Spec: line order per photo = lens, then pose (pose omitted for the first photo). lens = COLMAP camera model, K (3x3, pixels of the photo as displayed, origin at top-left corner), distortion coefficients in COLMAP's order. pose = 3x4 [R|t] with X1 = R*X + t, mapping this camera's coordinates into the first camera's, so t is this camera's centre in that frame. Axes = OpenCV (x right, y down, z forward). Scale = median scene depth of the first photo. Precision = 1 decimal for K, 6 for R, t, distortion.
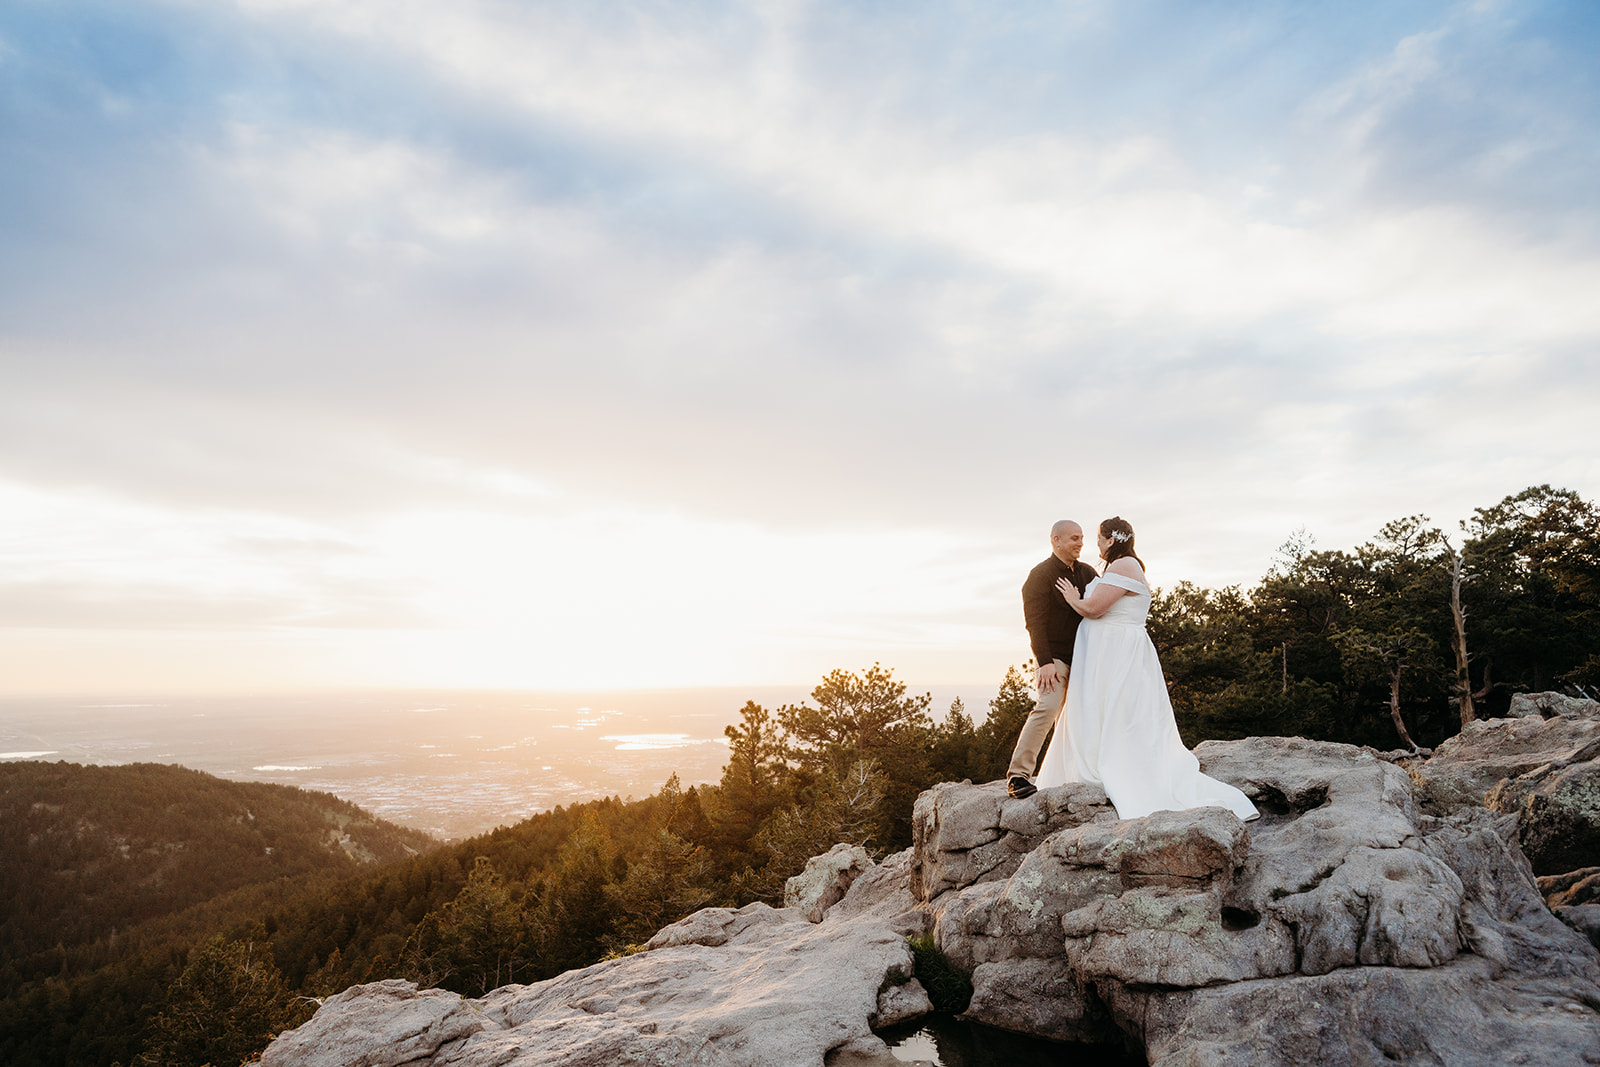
lens RADIAL K [[1235.3, 0, 800.0], [0, 1235.3, 533.5], [0, 0, 1]] dist [-0.003115, 0.063140]
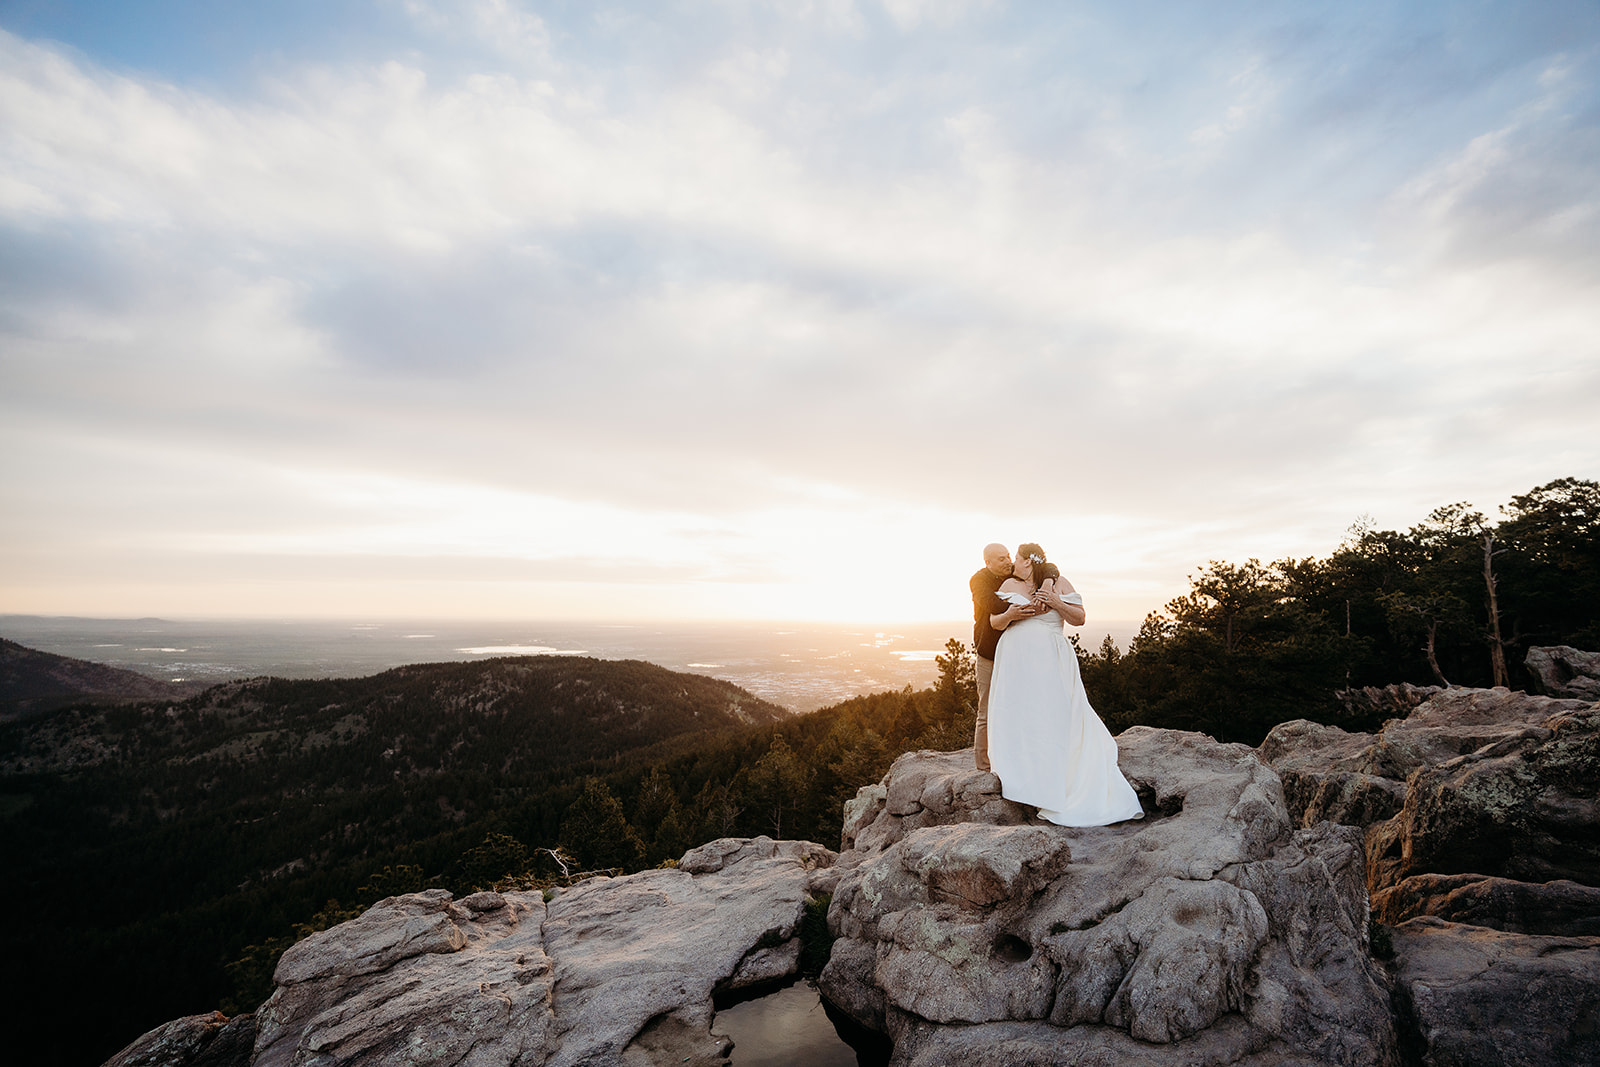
lens RADIAL K [[793.0, 0, 800.0], [0, 793.0, 533.5], [0, 0, 1]] dist [-0.082234, 0.037826]
pose [[0.963078, -0.016428, -0.268719, 0.052209], [0.020323, 0.999725, 0.011716, -0.007077], [0.268453, -0.016744, 0.963147, 0.048170]]
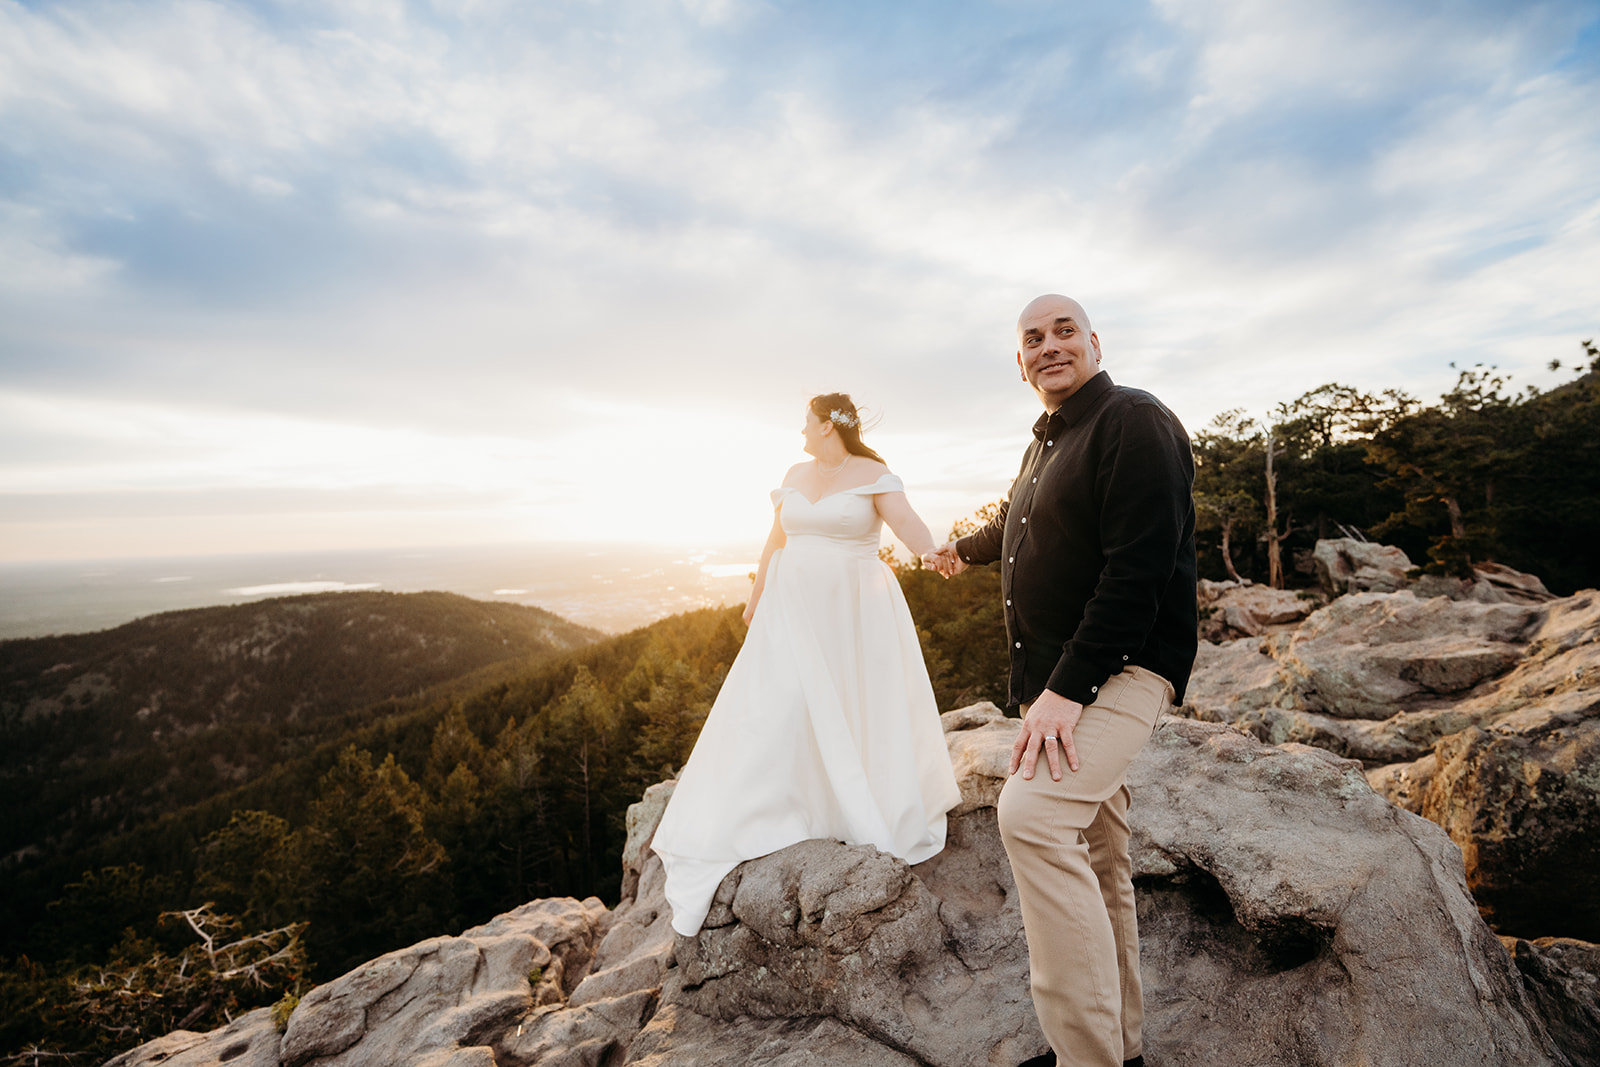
lens RADIAL K [[793.0, 0, 800.0], [0, 793.0, 533.5], [0, 0, 1]] dist [-0.082234, 0.037826]
pose [[0.998887, -0.029286, -0.036971, 0.043094], [0.033629, 0.991850, 0.122892, 0.002327], [0.033071, -0.123998, 0.991731, 0.131090]]
